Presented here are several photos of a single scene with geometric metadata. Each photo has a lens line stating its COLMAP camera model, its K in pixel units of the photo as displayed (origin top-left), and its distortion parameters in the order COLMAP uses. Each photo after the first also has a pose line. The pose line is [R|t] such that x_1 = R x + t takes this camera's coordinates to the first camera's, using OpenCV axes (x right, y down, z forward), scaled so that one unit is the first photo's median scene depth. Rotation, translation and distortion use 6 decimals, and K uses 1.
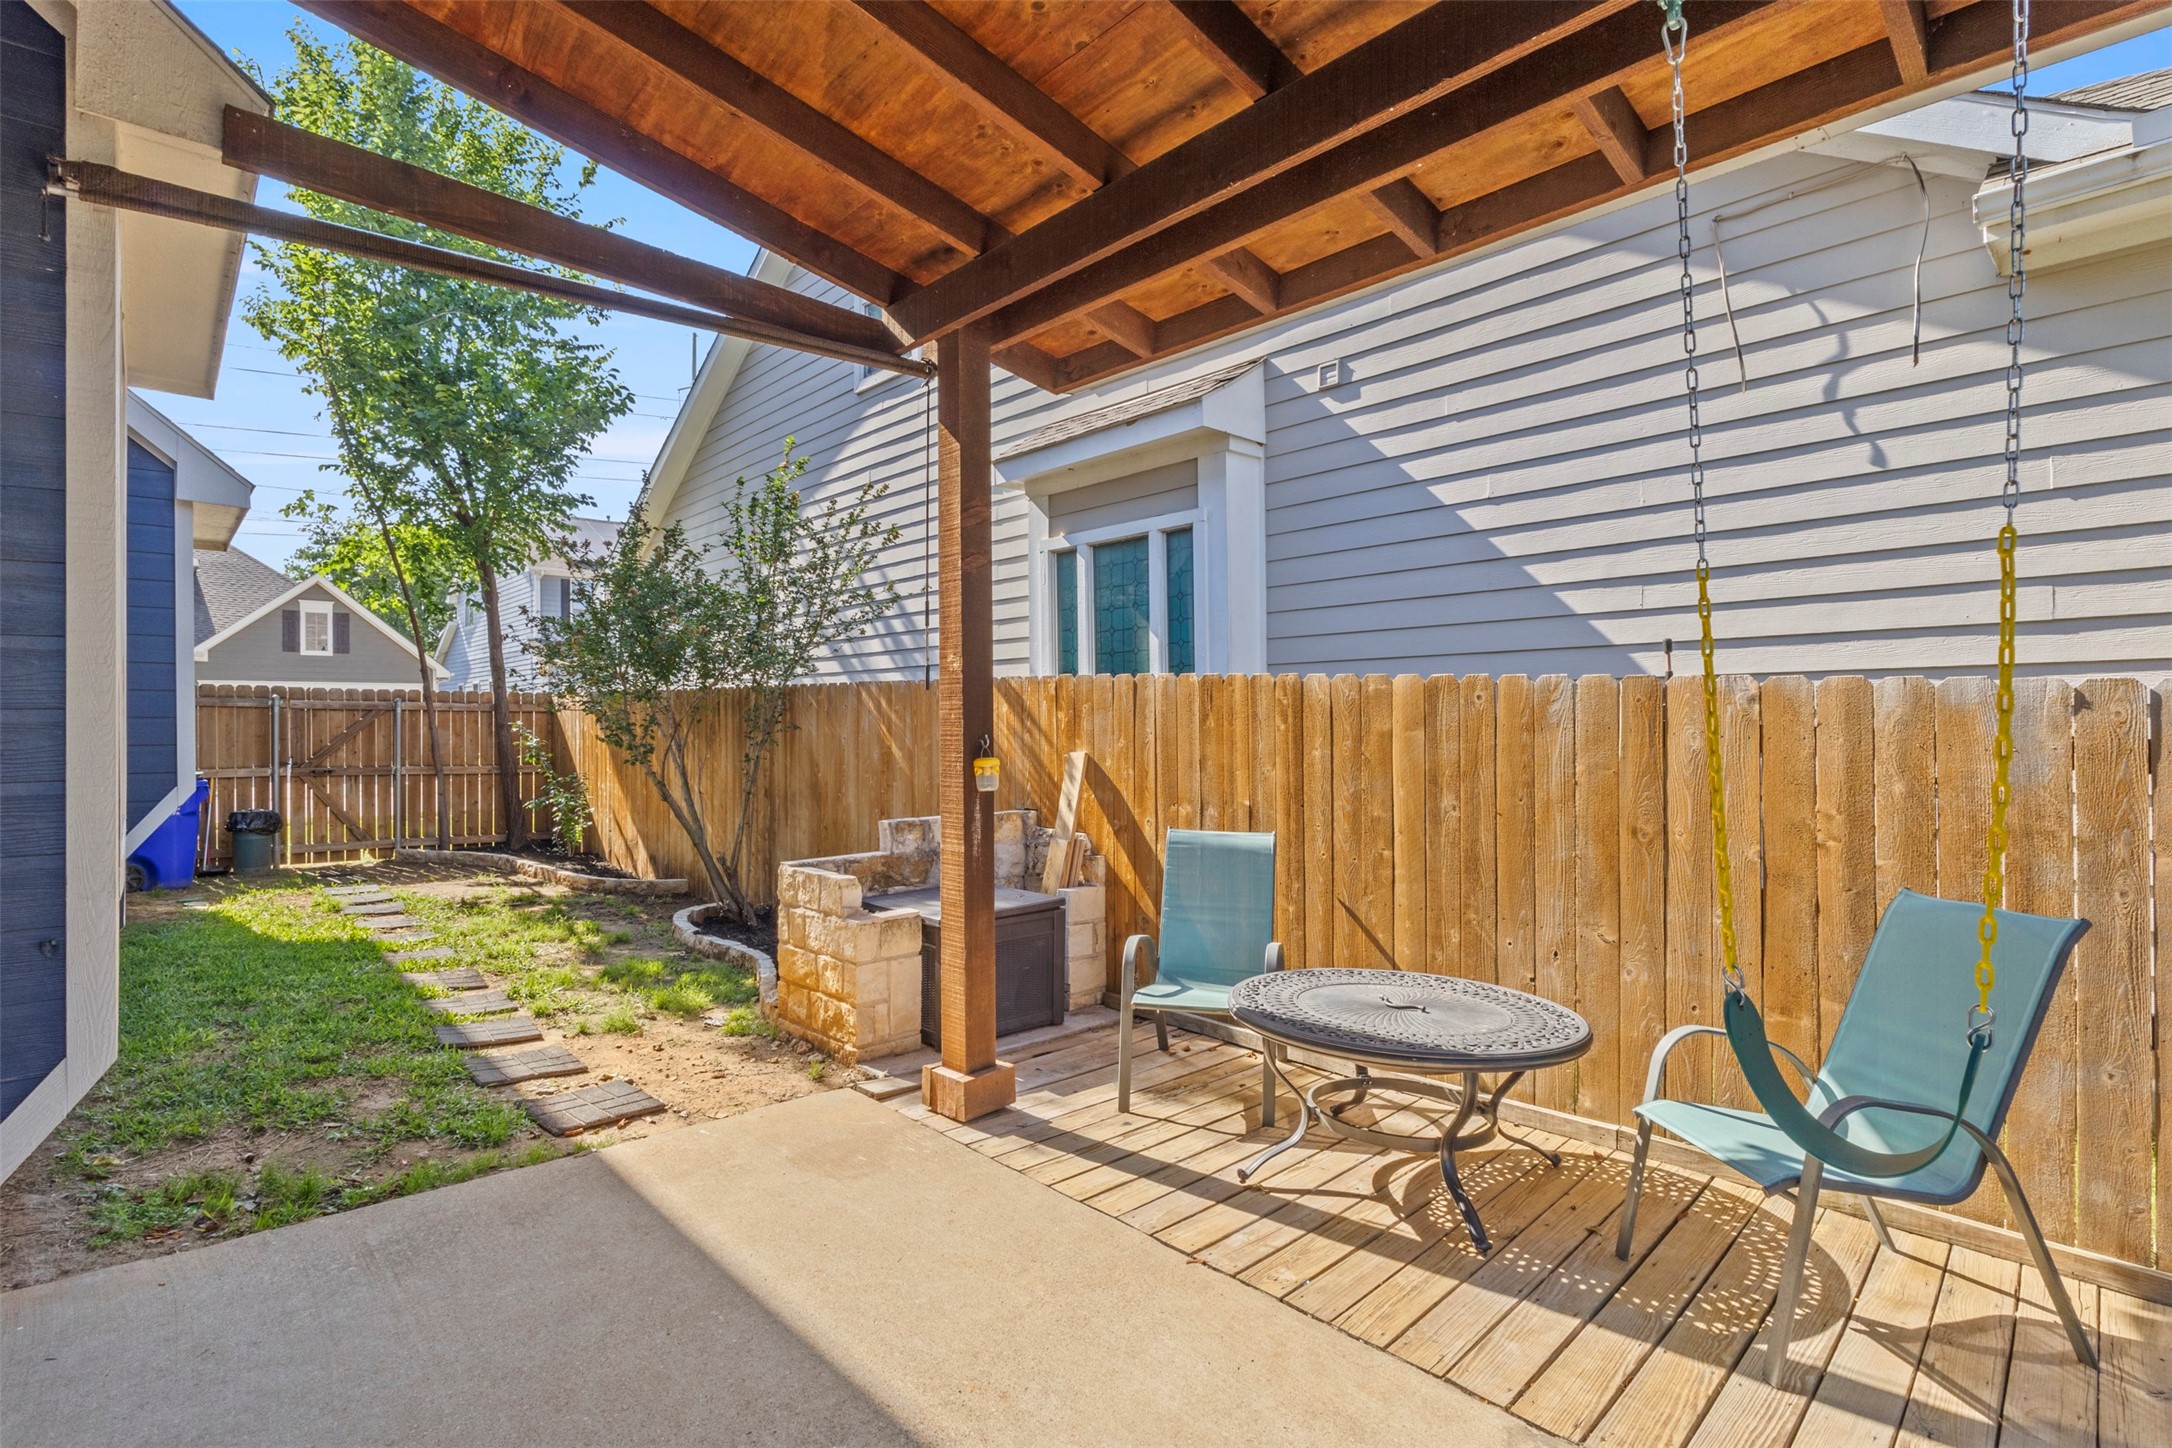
lens RADIAL K [[1035.0, 0, 1072.0], [0, 1035.0, 722.5], [0, 0, 1]] dist [-0.008797, 0.001771]
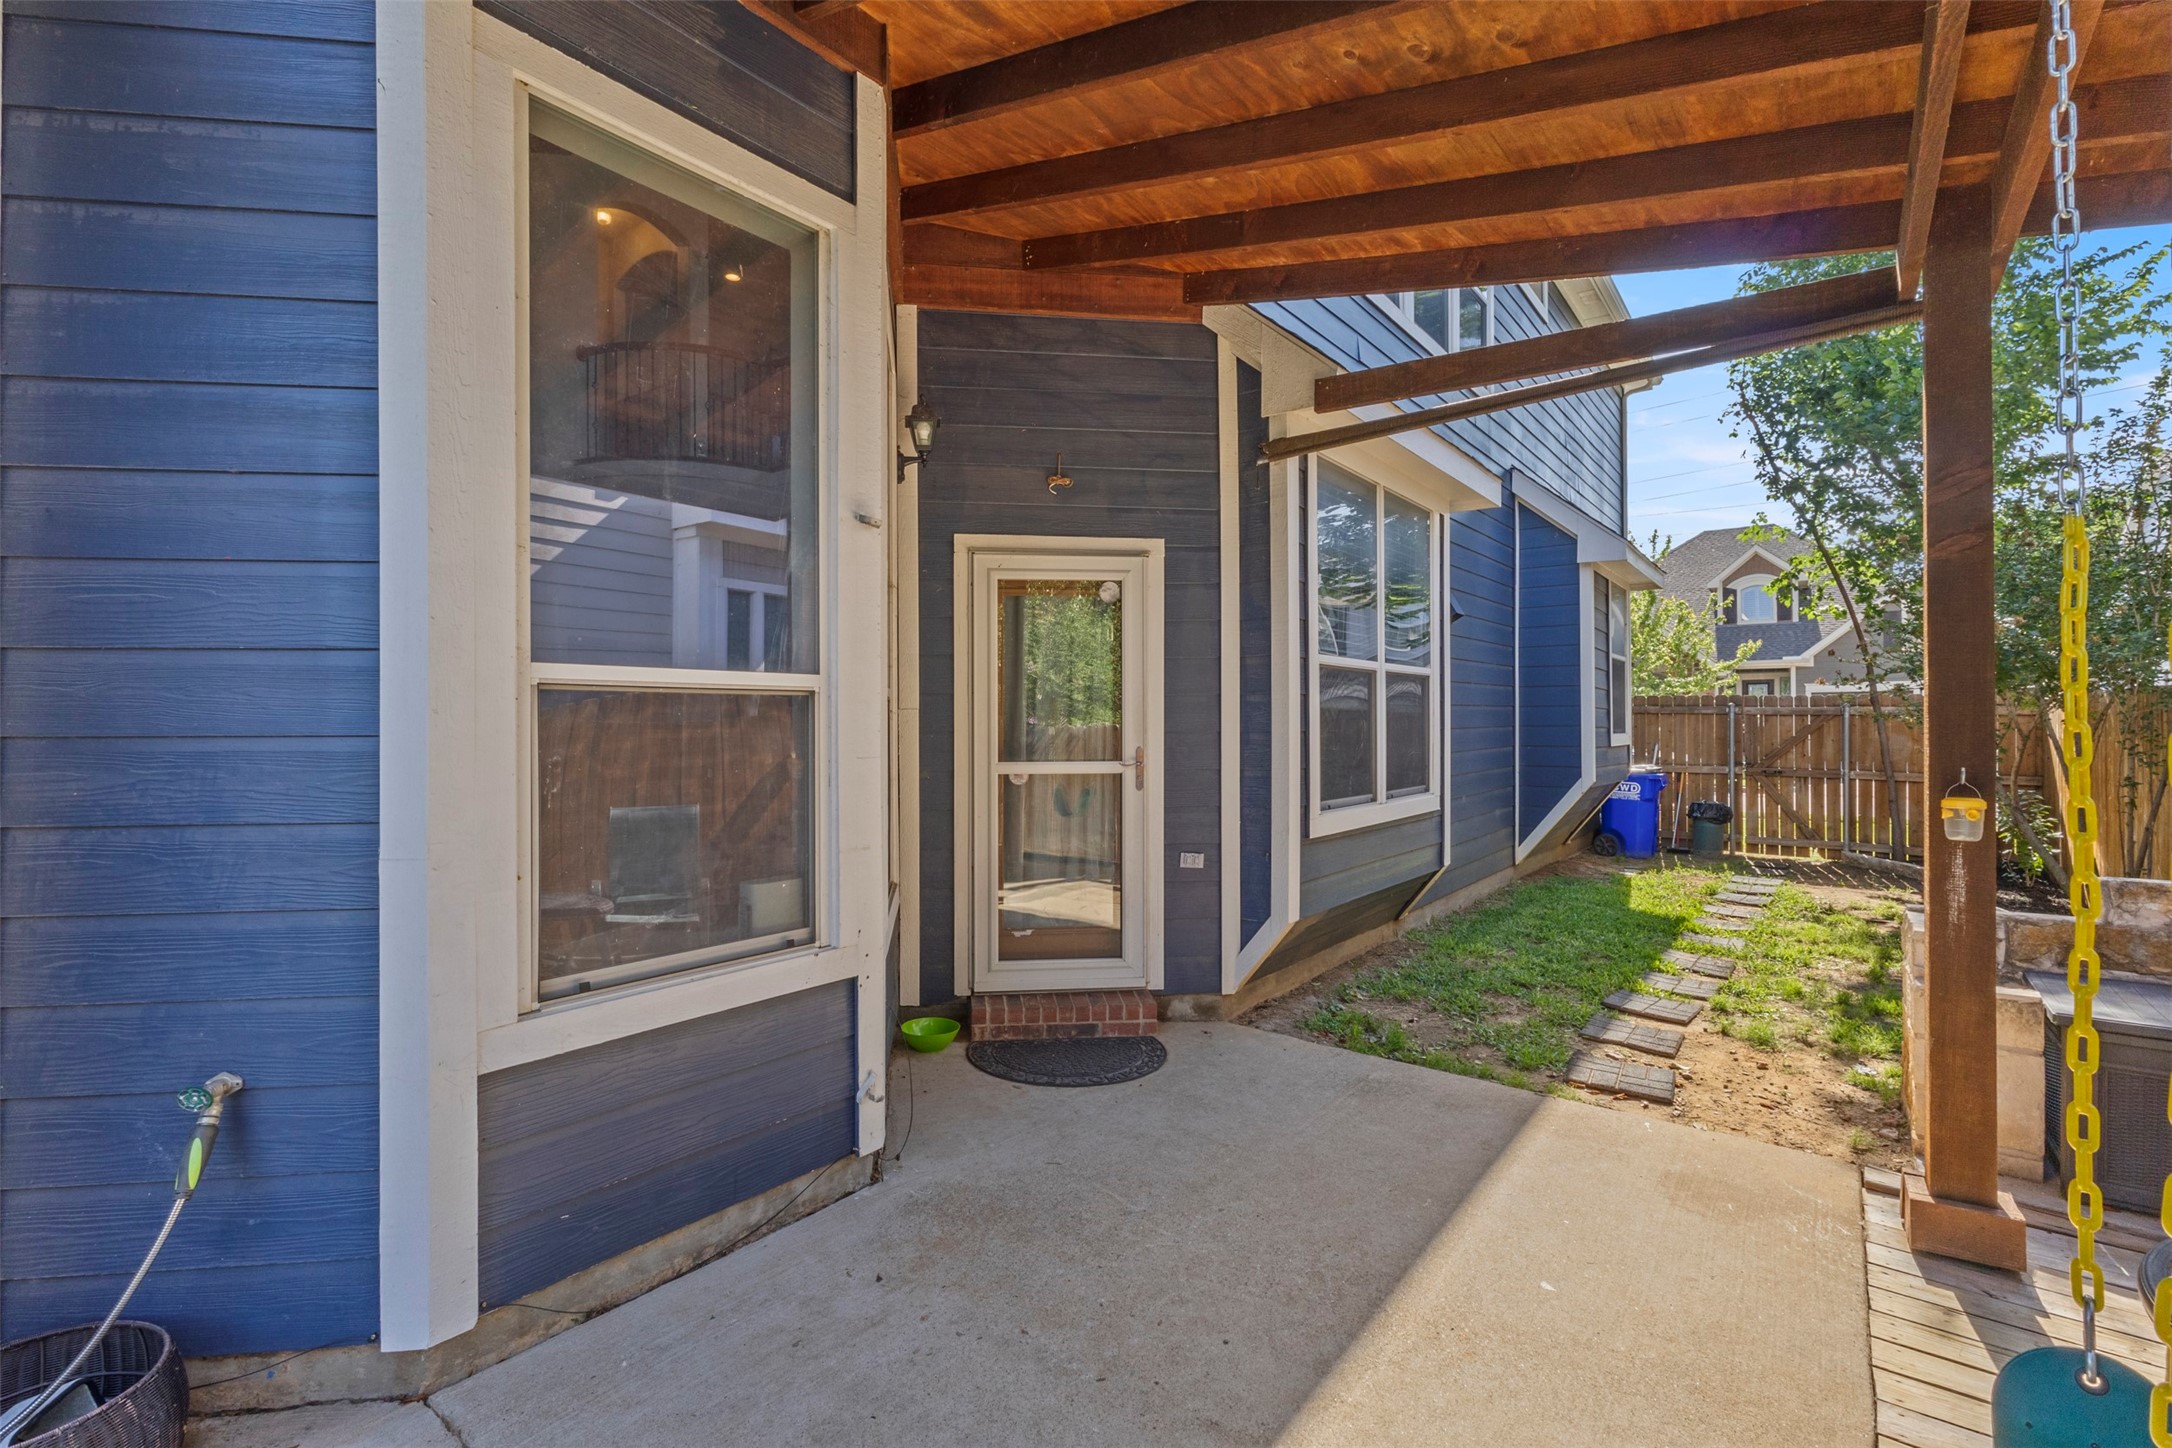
lens RADIAL K [[1014.2, 0, 1085.6], [0, 1014.2, 719.0], [0, 0, 1]] dist [0.014512, 0.001170]
pose [[0.184541, -0.001391, -0.982824, 0.514140], [0.002228, 0.999997, -0.000997, -0.022615], [0.982822, -0.002006, 0.184544, 0.205591]]
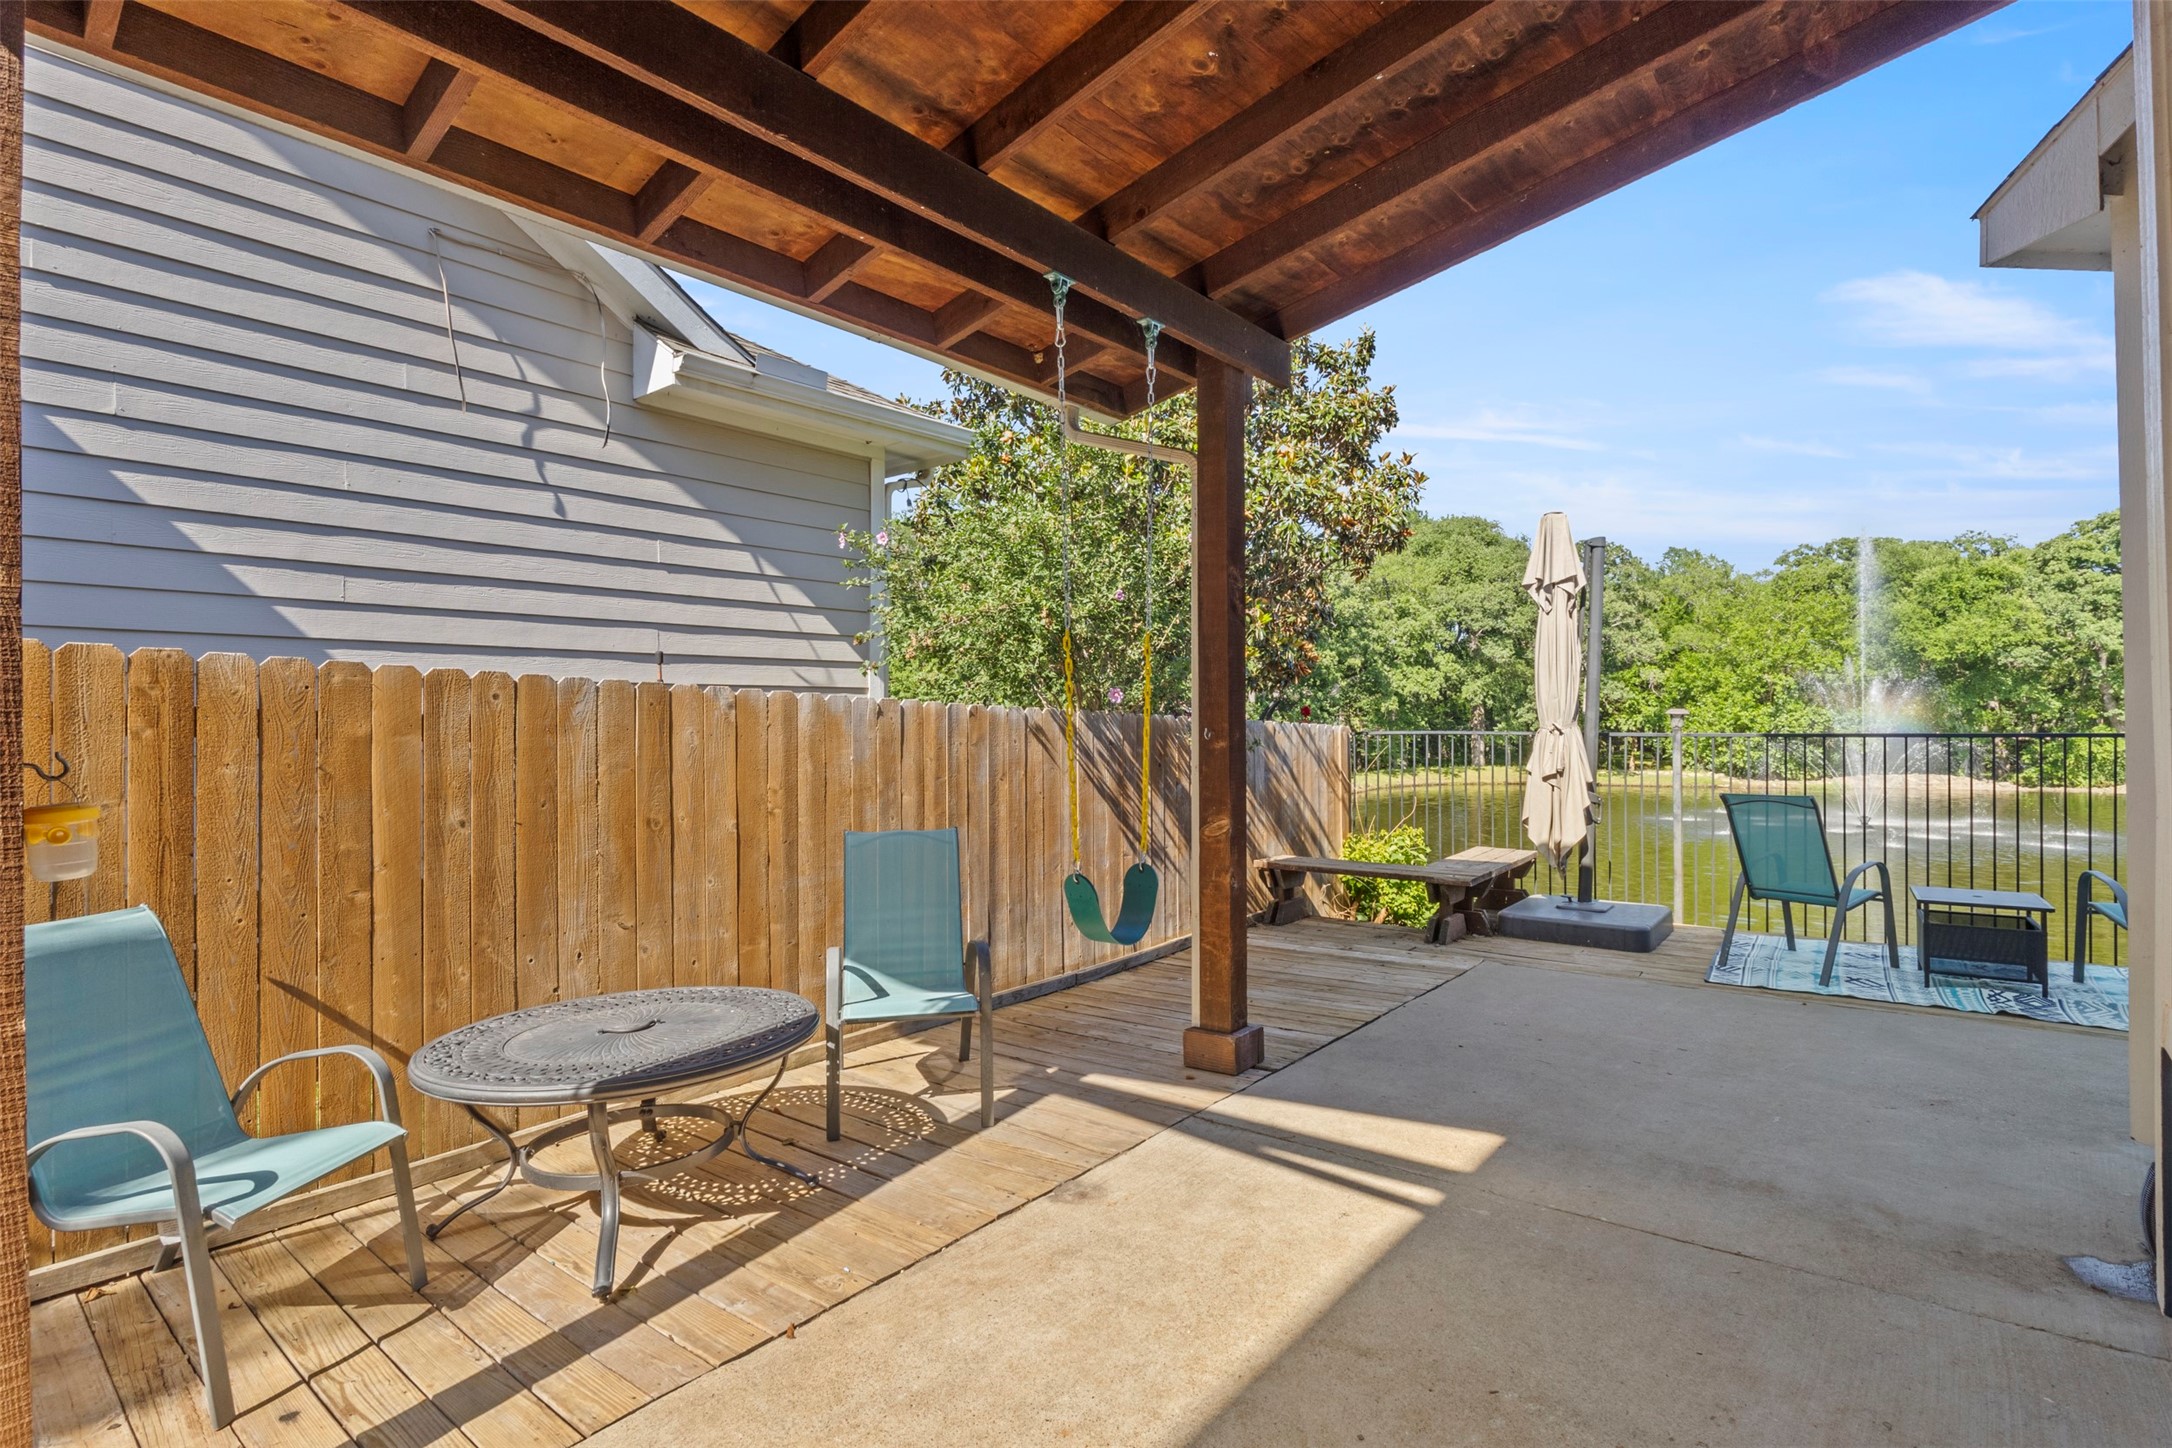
lens RADIAL K [[1035.0, 0, 1081.1], [0, 1035.0, 714.5], [0, 0, 1]] dist [-0.008797, 0.001771]
pose [[-0.128949, 0.011334, 0.991586, -0.541171], [0.006541, 0.999923, -0.010579, 0.003955], [-0.991630, 0.005121, -0.129013, 0.591319]]
